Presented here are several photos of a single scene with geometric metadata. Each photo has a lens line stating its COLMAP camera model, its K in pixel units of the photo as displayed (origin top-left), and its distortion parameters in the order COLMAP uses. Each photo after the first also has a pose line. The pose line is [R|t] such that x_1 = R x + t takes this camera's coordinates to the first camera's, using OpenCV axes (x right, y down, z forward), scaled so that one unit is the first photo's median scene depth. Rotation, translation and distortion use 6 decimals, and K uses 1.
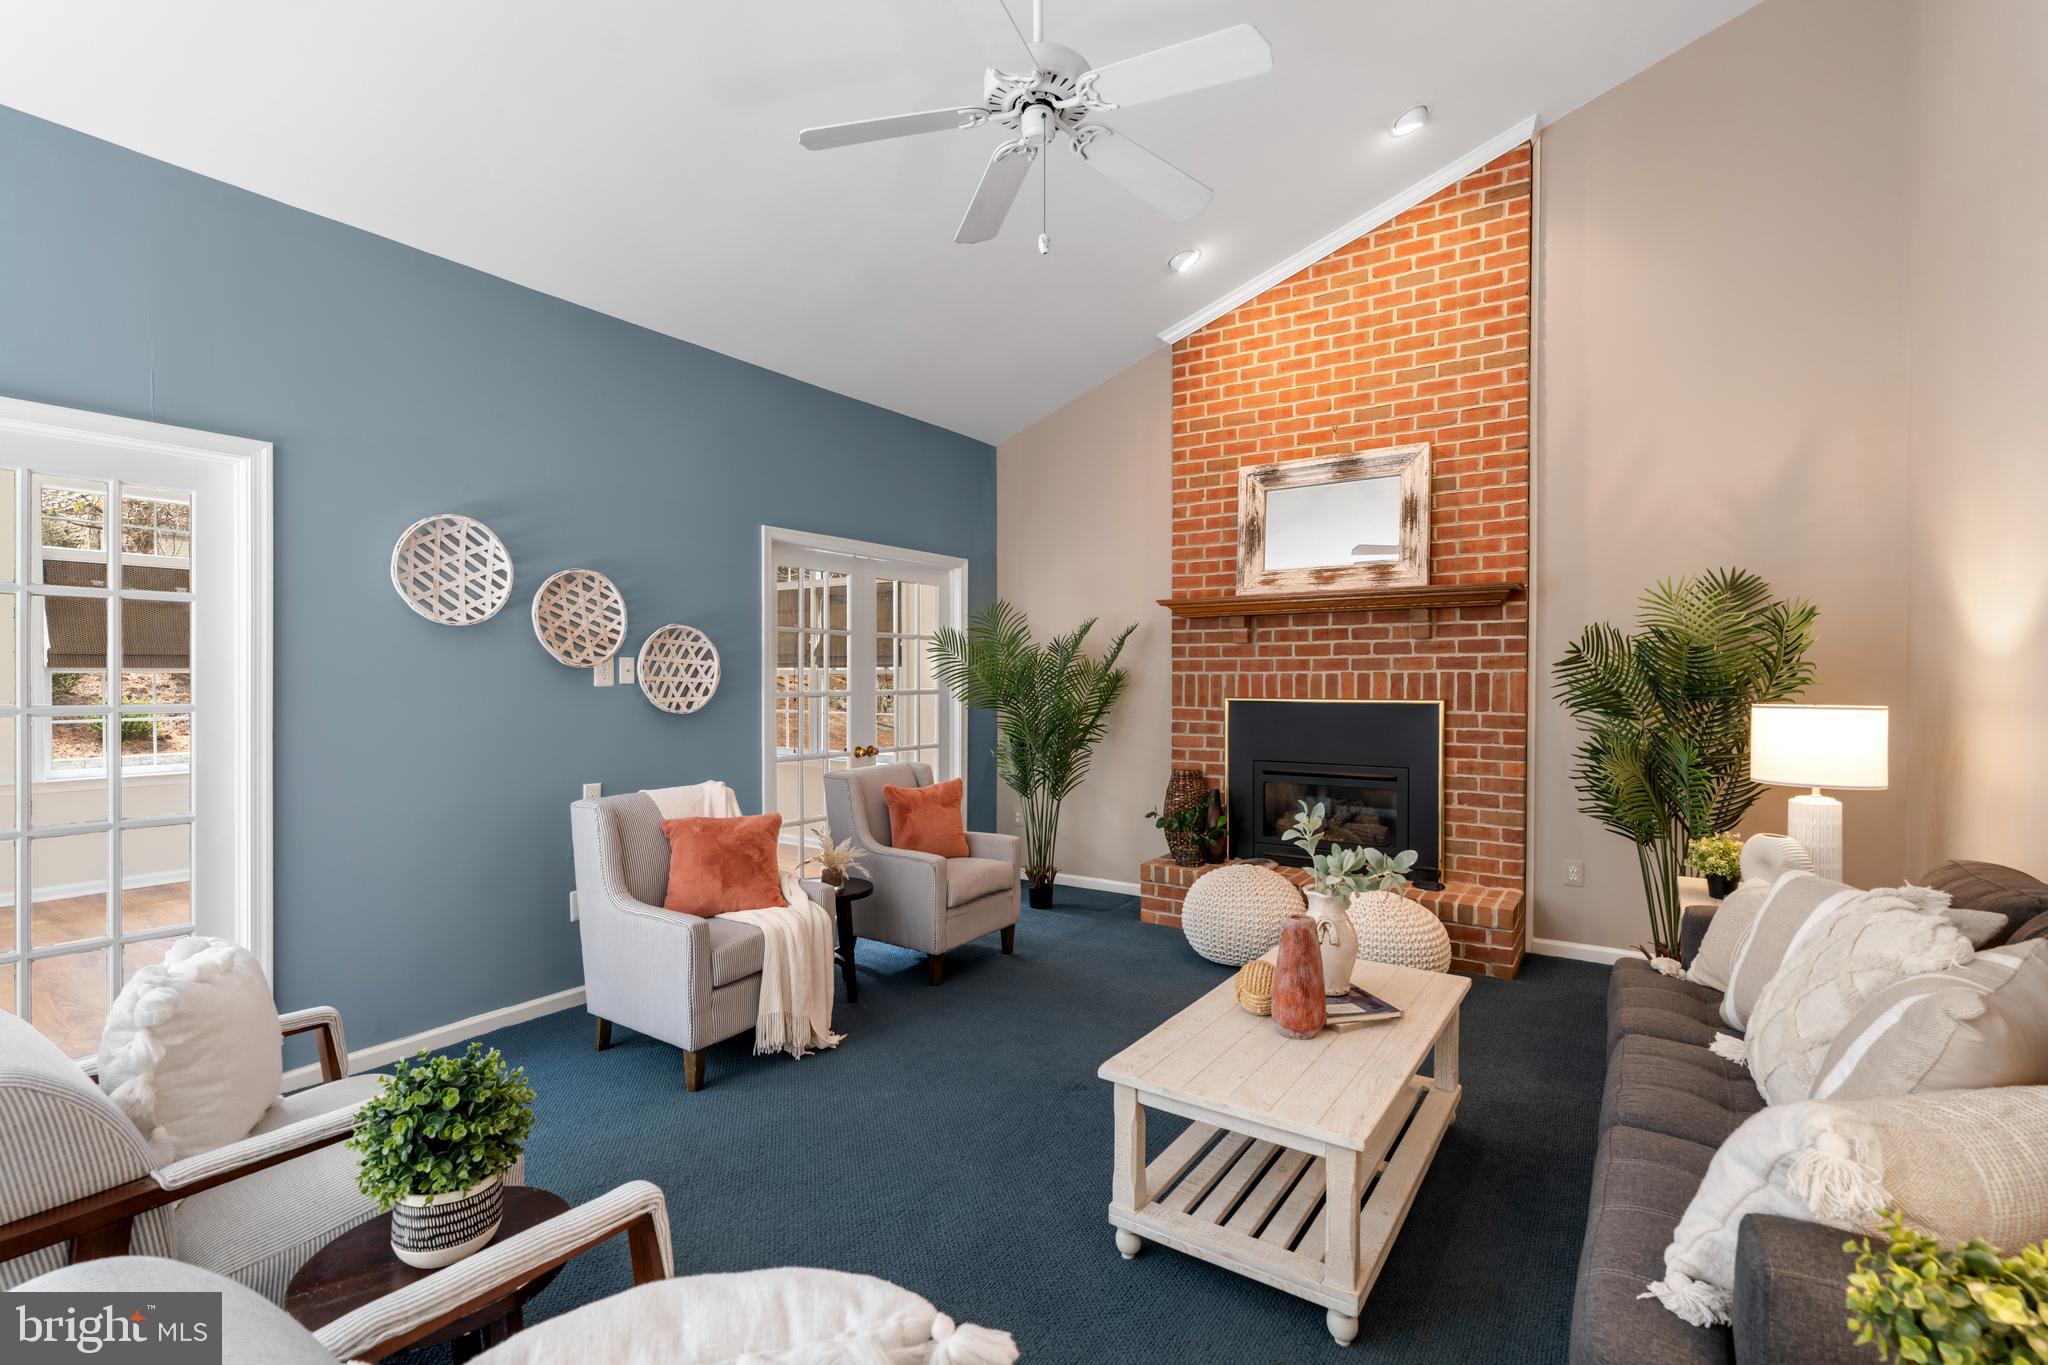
lens RADIAL K [[924.6, 0, 1034.4], [0, 924.6, 690.1], [0, 0, 1]] dist [-0.015442, 0.000091]
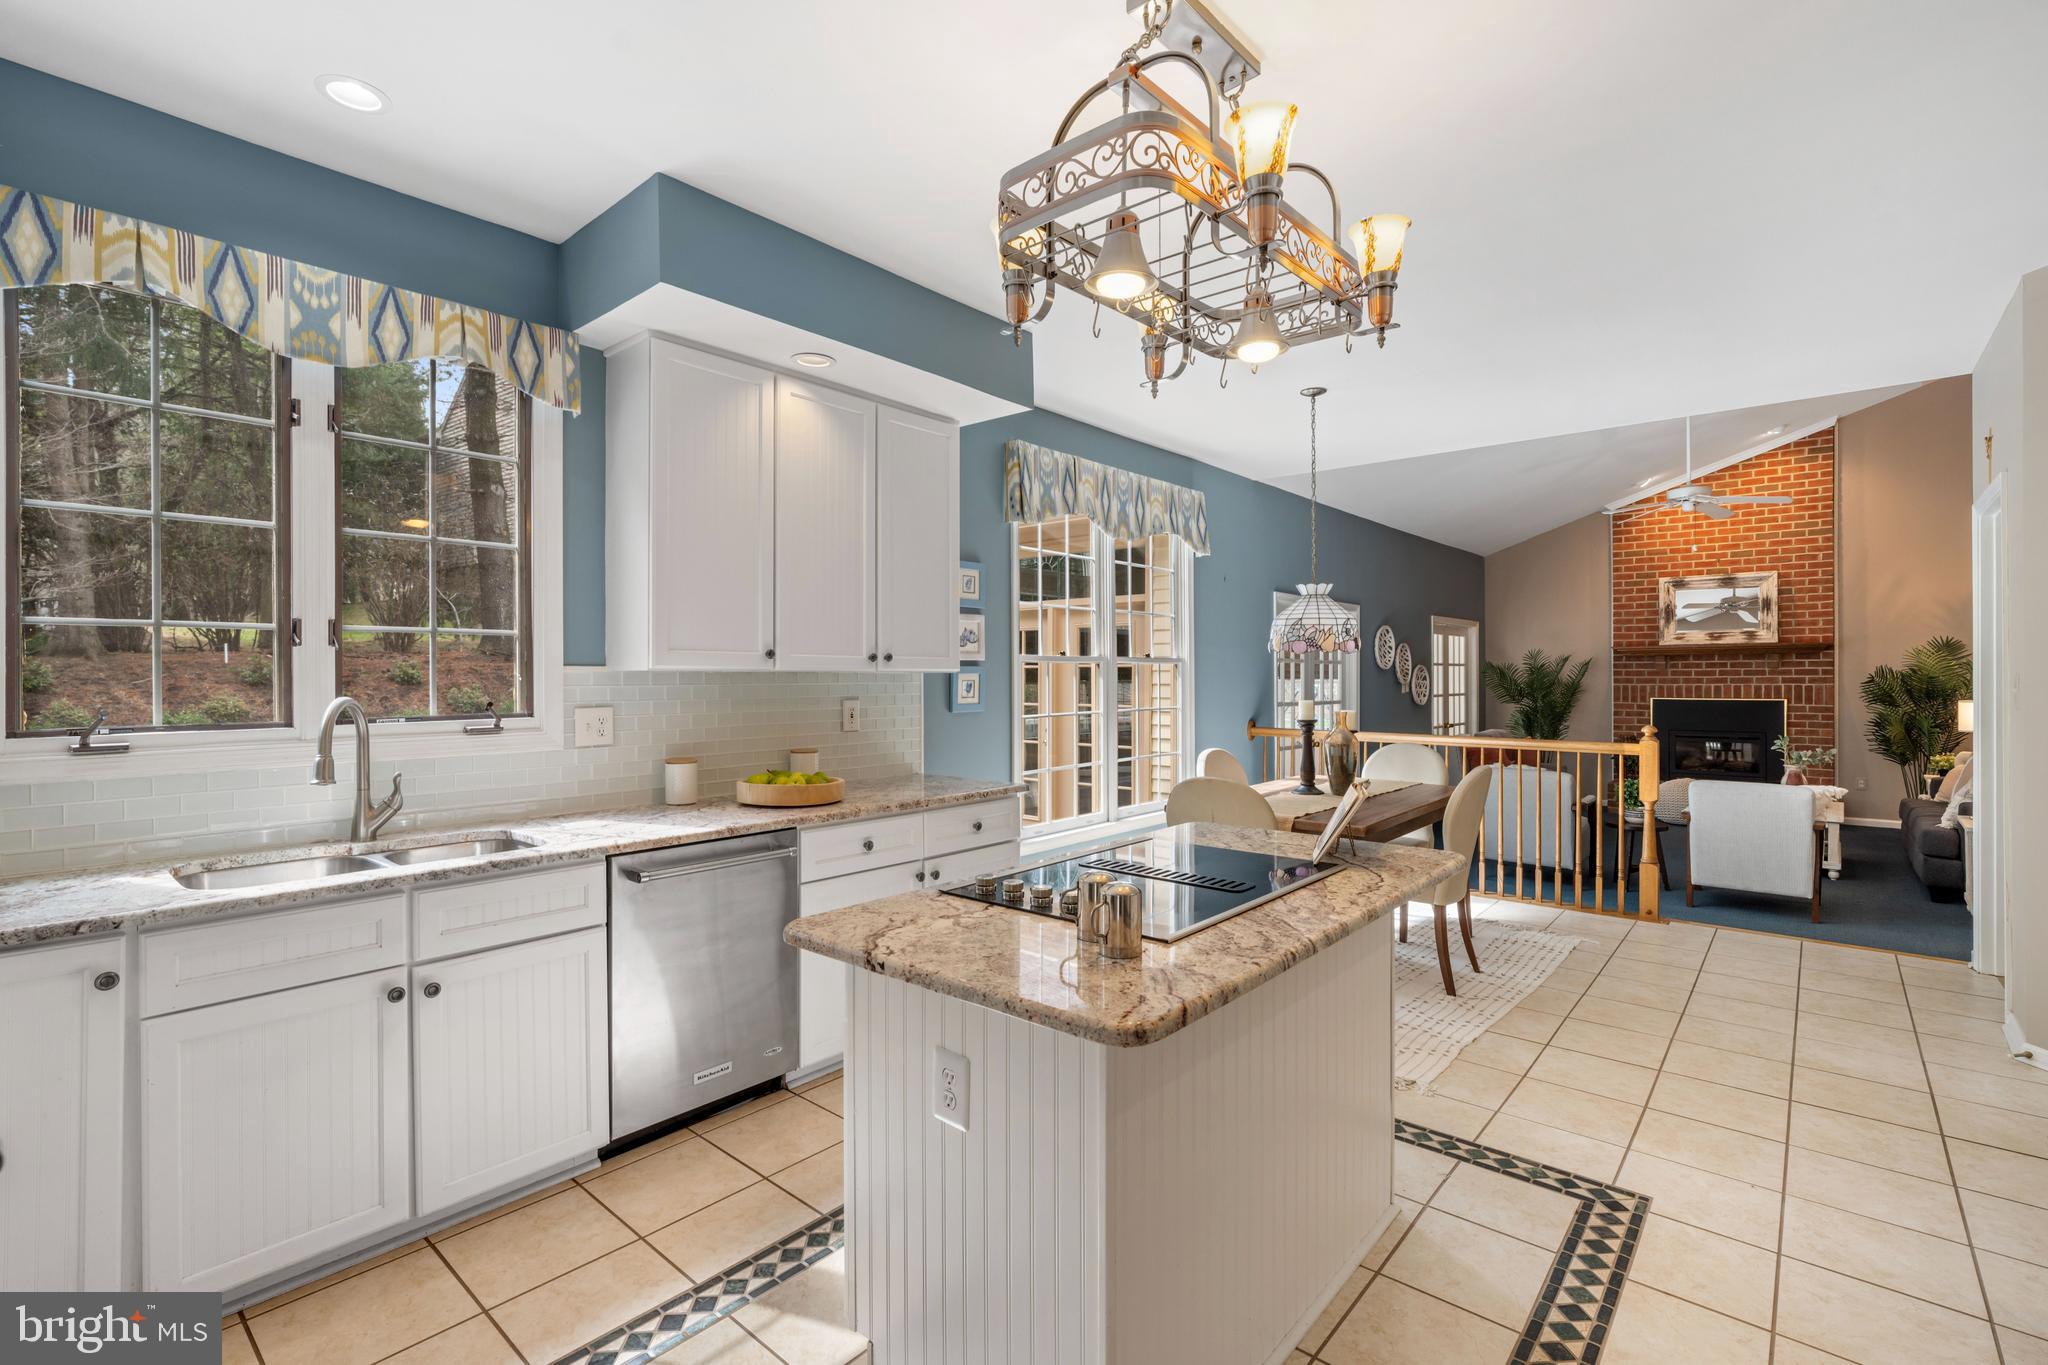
lens RADIAL K [[924.6, 0, 1014.6], [0, 924.6, 673.4], [0, 0, 1]] dist [-0.015442, 0.000091]
pose [[0.990949, -0.002169, -0.134222, -0.955755], [-0.000065, 0.999862, -0.016639, -0.011540], [0.134239, 0.016497, 0.990812, -1.201871]]
